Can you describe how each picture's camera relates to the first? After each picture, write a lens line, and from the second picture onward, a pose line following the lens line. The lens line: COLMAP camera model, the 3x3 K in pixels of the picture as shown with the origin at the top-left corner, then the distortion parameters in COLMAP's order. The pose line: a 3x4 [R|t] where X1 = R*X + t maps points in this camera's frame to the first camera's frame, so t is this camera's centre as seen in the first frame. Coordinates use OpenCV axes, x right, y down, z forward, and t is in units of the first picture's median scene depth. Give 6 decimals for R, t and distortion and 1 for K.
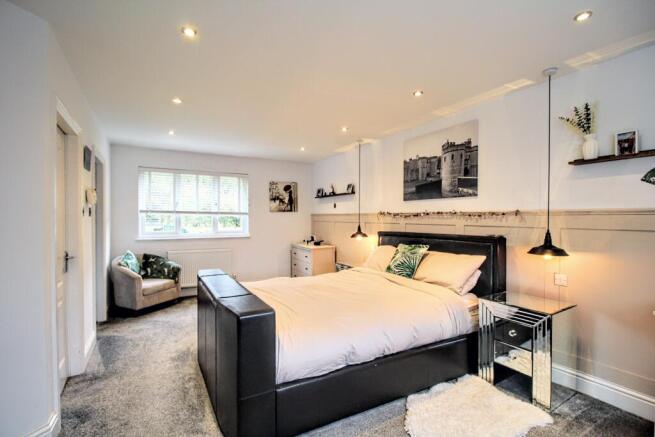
lens RADIAL K [[303.1, 0, 323.2], [0, 303.1, 221.3], [0, 0, 1]] dist [-0.000434, -0.011594]
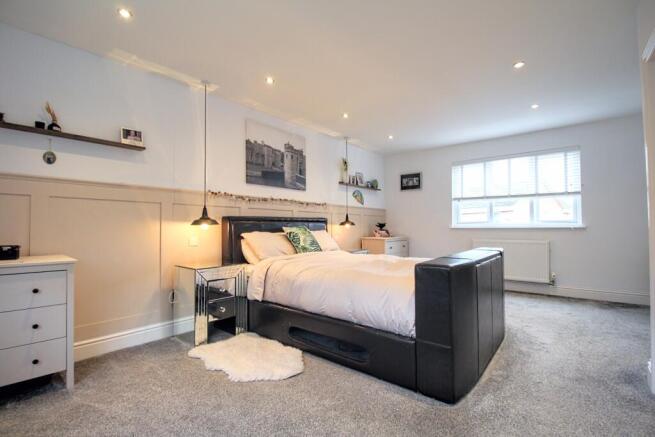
lens RADIAL K [[303.1, 0, 323.2], [0, 303.1, 221.3], [0, 0, 1]] dist [-0.000434, -0.011594]
pose [[-0.368224, 0.016588, 0.929589, -0.751366], [0.013883, 0.999827, -0.012342, 0.070423], [-0.929634, 0.008361, -0.368391, 1.268542]]
